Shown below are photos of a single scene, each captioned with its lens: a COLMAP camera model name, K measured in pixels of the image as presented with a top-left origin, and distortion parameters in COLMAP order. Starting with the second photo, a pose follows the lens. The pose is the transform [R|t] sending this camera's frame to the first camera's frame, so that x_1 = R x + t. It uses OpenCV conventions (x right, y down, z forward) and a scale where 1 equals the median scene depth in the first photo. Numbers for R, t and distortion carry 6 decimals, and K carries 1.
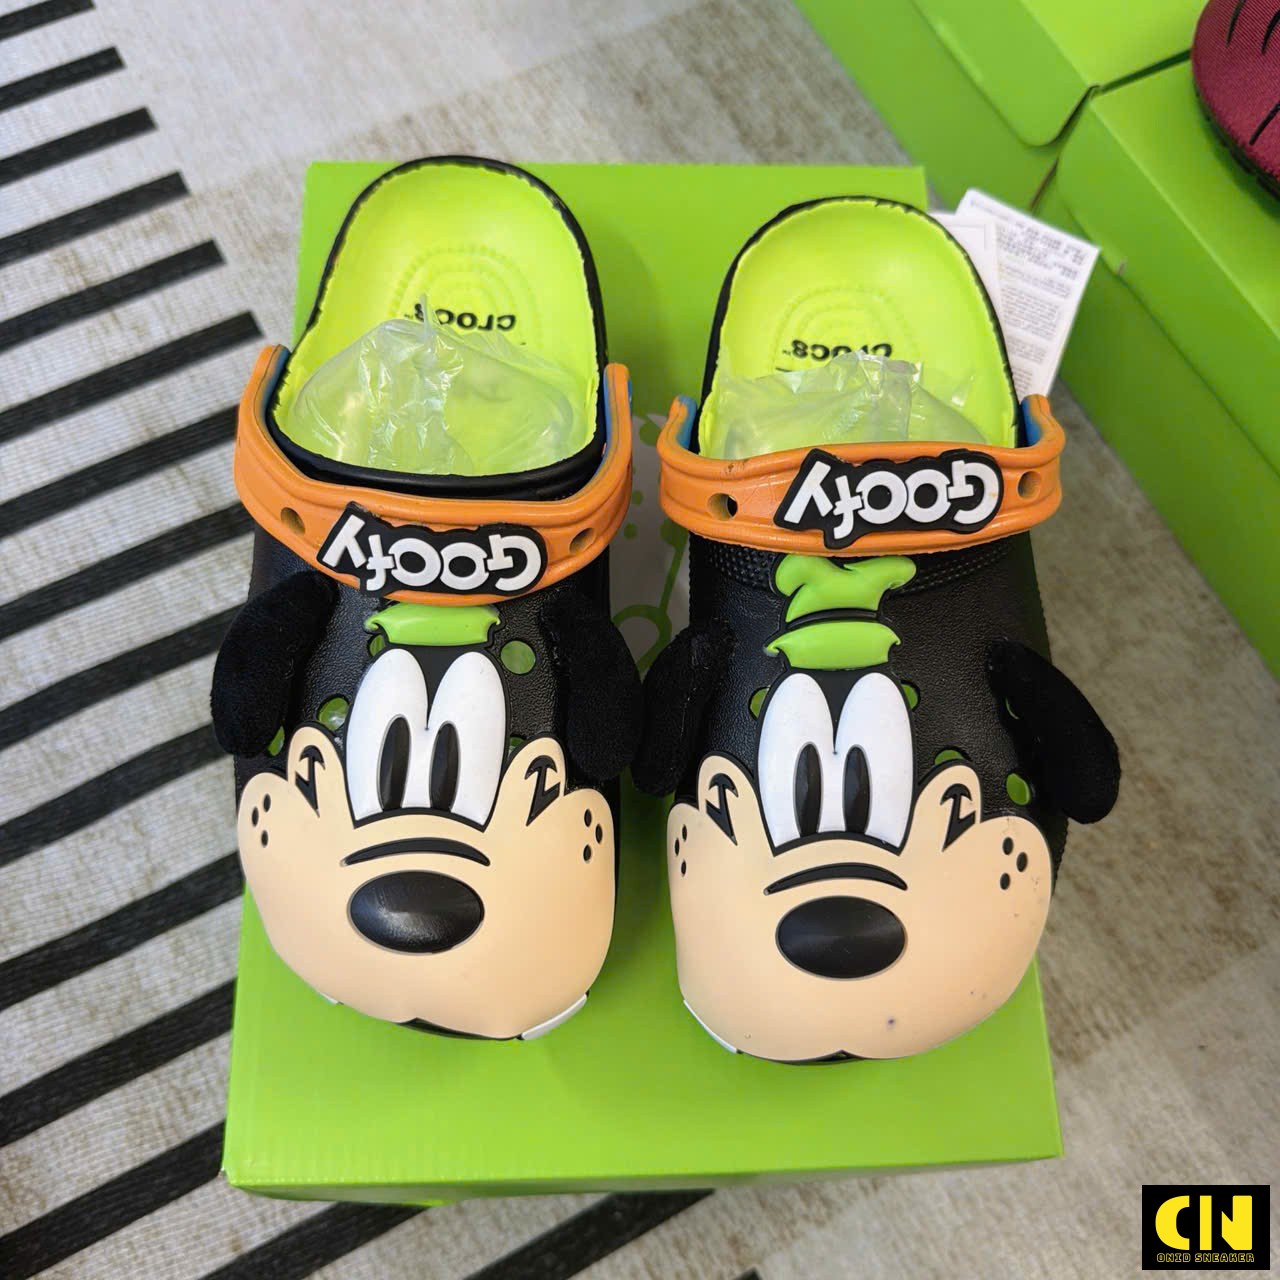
lens RADIAL K [[1237.6, 0, 638.2], [0, 1237.6, 626.4], [0, 0, 1]] dist [-0.035634, 0.000000]
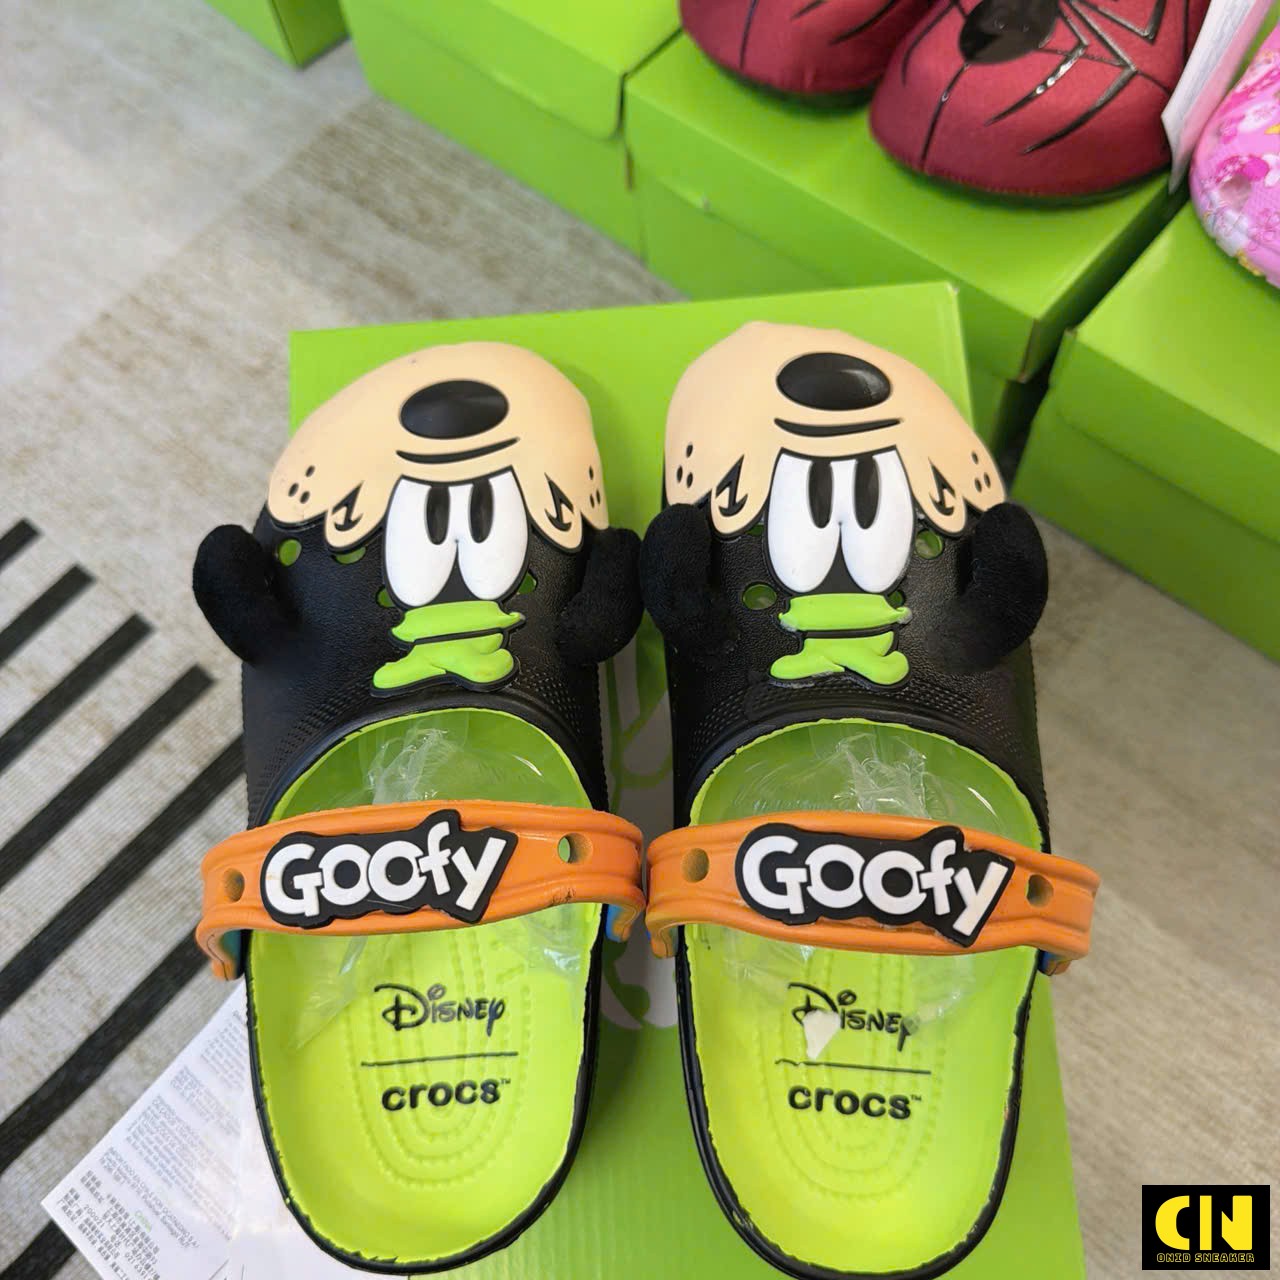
lens RADIAL K [[1237.6, 0, 643.5], [0, 1237.6, 629.0], [0, 0, 1]] dist [-0.035634, 0.000000]
pose [[0.925786, -0.370567, 0.074833, 0.100645], [0.375682, 0.923898, -0.072628, 0.153478], [-0.042224, 0.095351, 0.994548, -0.143440]]
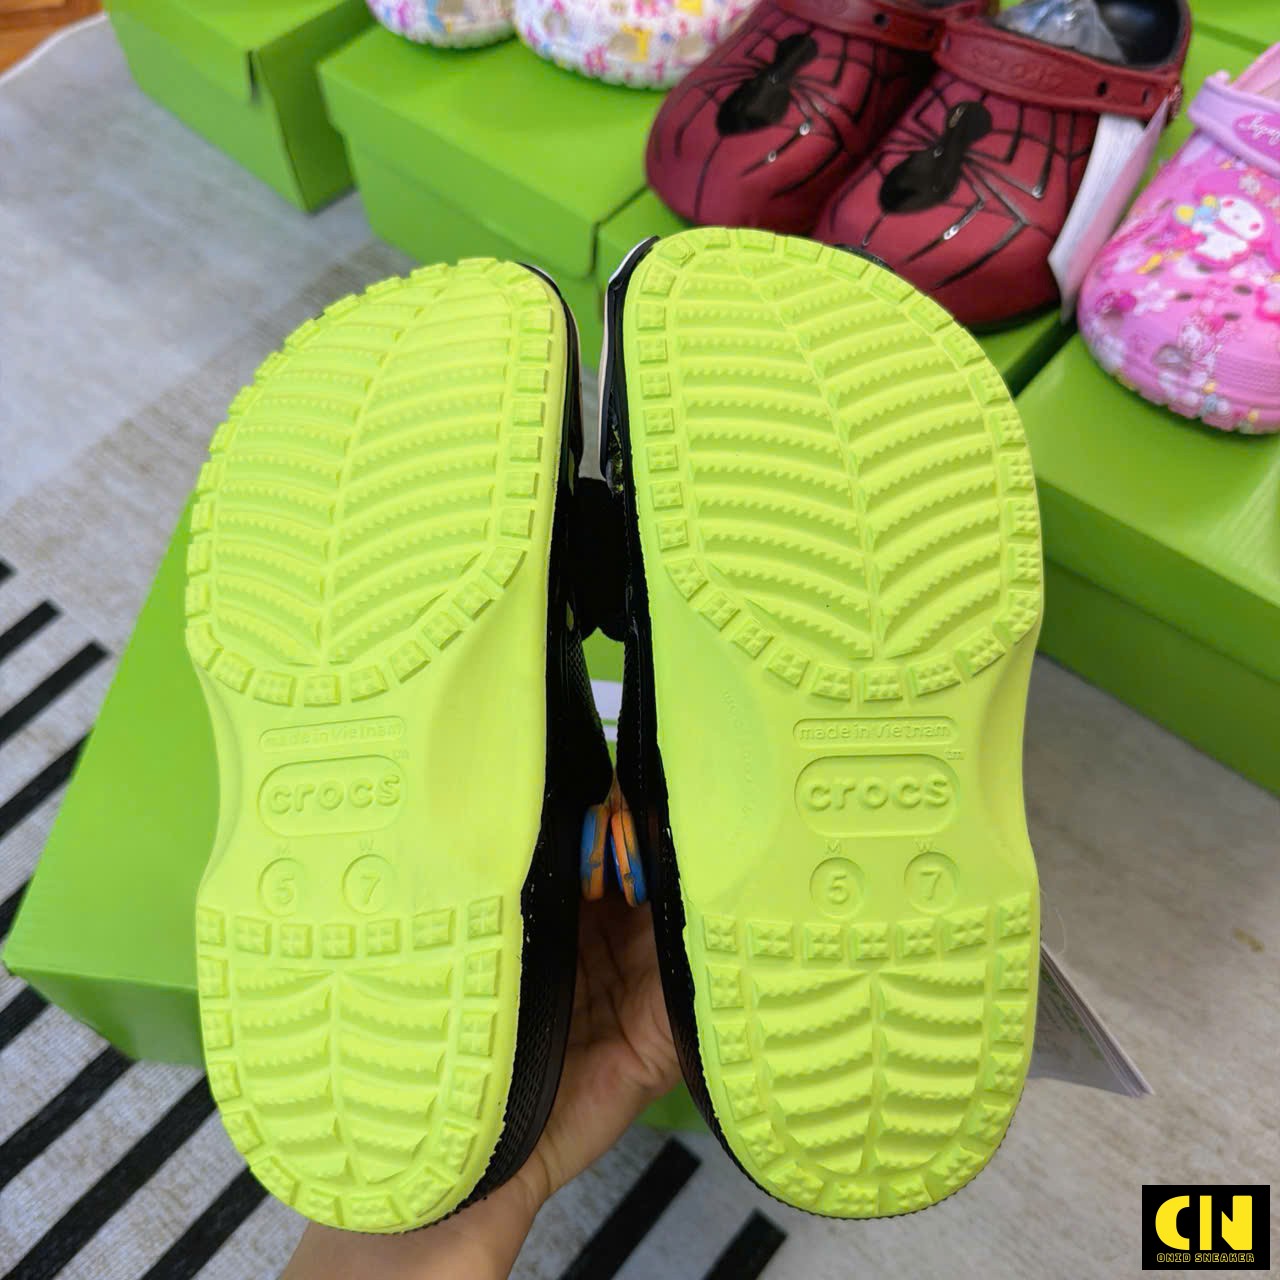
lens RADIAL K [[1237.6, 0, 642.2], [0, 1237.6, 635.4], [0, 0, 1]] dist [-0.035634, 0.000000]
pose [[0.927532, -0.348788, 0.134282, 0.070061], [0.368285, 0.914140, -0.169454, 0.242587], [-0.063649, 0.206628, 0.976347, -0.270485]]
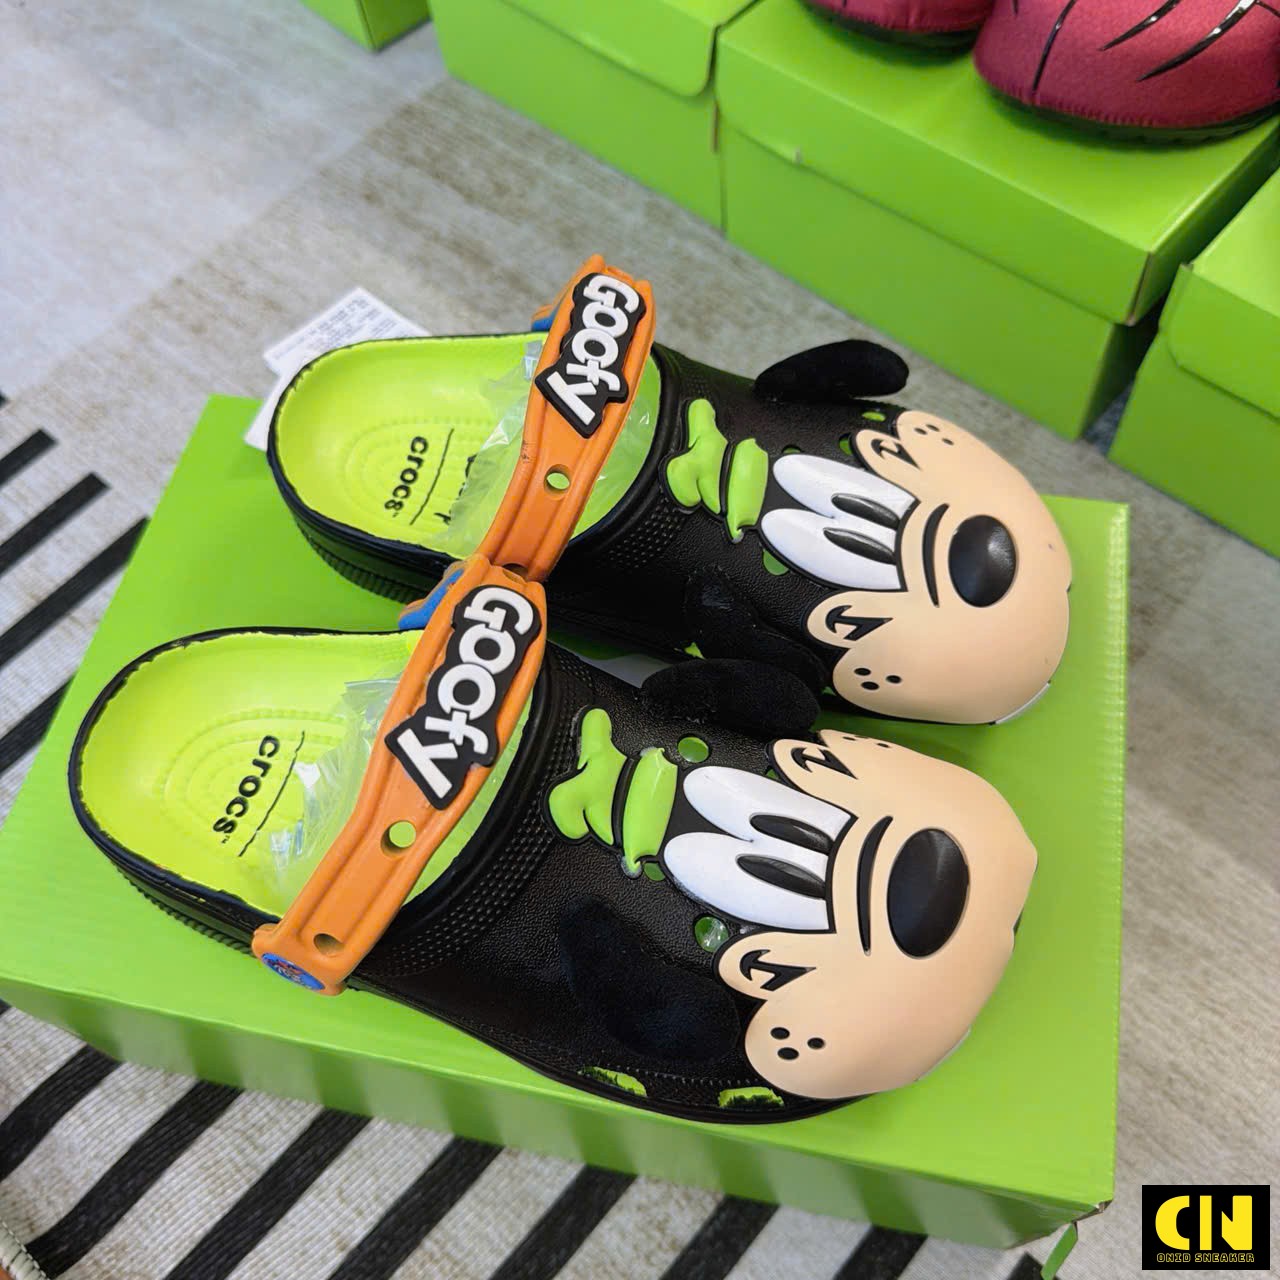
lens RADIAL K [[1237.6, 0, 635.1], [0, 1237.6, 642.6], [0, 0, 1]] dist [-0.035634, 0.000000]
pose [[0.933398, -0.350158, 0.078465, -0.004025], [0.357758, 0.925044, -0.127682, 0.234902], [-0.027874, 0.147249, 0.988707, -0.085691]]
